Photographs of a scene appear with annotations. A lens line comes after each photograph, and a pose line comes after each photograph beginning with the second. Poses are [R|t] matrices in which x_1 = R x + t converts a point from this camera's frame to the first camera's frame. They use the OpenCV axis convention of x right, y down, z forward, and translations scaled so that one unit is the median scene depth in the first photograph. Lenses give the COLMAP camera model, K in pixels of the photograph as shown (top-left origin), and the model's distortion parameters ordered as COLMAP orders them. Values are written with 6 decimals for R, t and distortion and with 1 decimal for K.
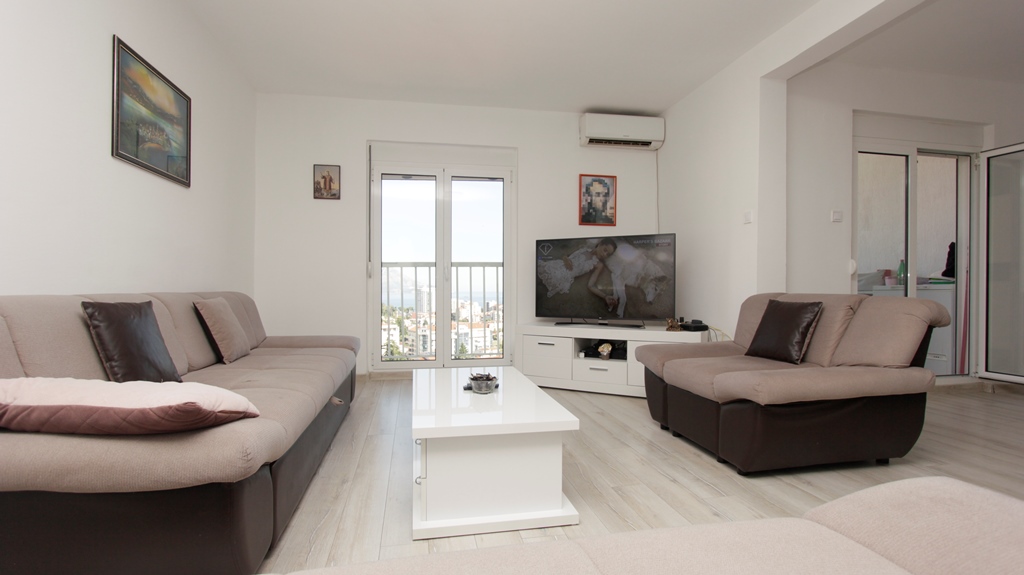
lens RADIAL K [[476.6, 0, 512.0], [0, 476.6, 287.5], [0, 0, 1]] dist [-0.015866, 0.000601]
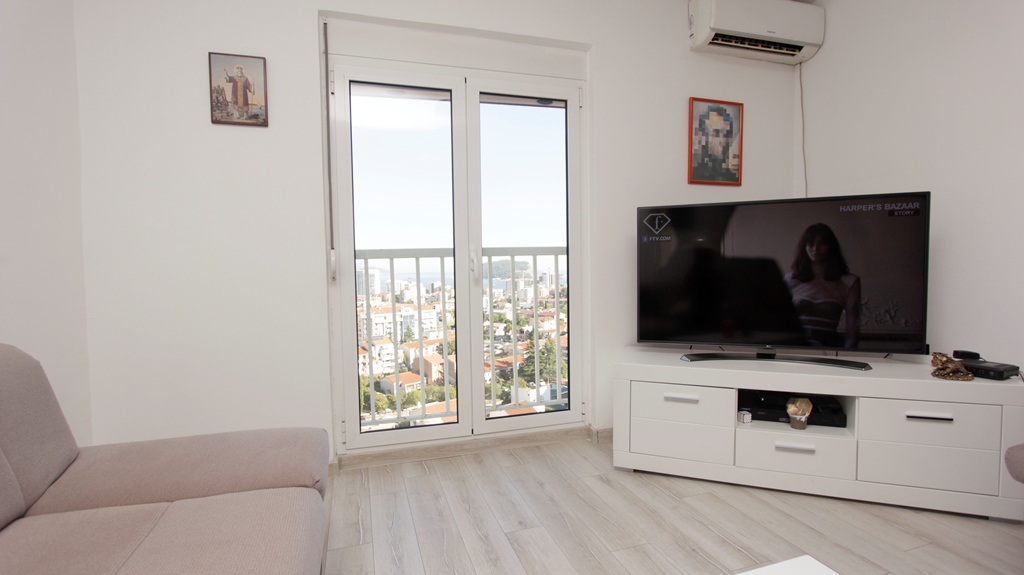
lens RADIAL K [[476.6, 0, 512.0], [0, 476.6, 287.5], [0, 0, 1]] dist [-0.015866, 0.000601]
pose [[0.993077, -0.021966, 0.115391, -0.161103], [0.016996, 0.998892, 0.043880, -0.031836], [-0.116227, -0.041615, 0.992350, 0.449660]]
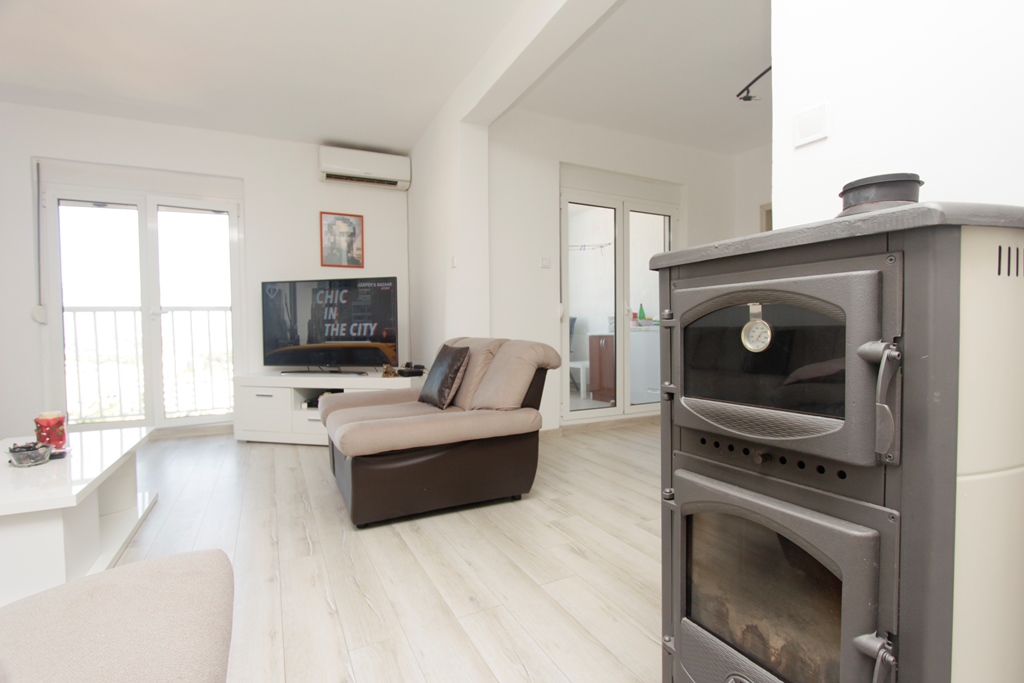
lens RADIAL K [[478.4, 0, 506.9], [0, 478.4, 344.4], [0, 0, 1]] dist [-0.014596, 0.000003]
pose [[0.962915, -0.020604, 0.269016, 0.250691], [0.012216, 0.999387, 0.032818, -0.004226], [-0.269528, -0.028315, 0.962576, -0.006141]]
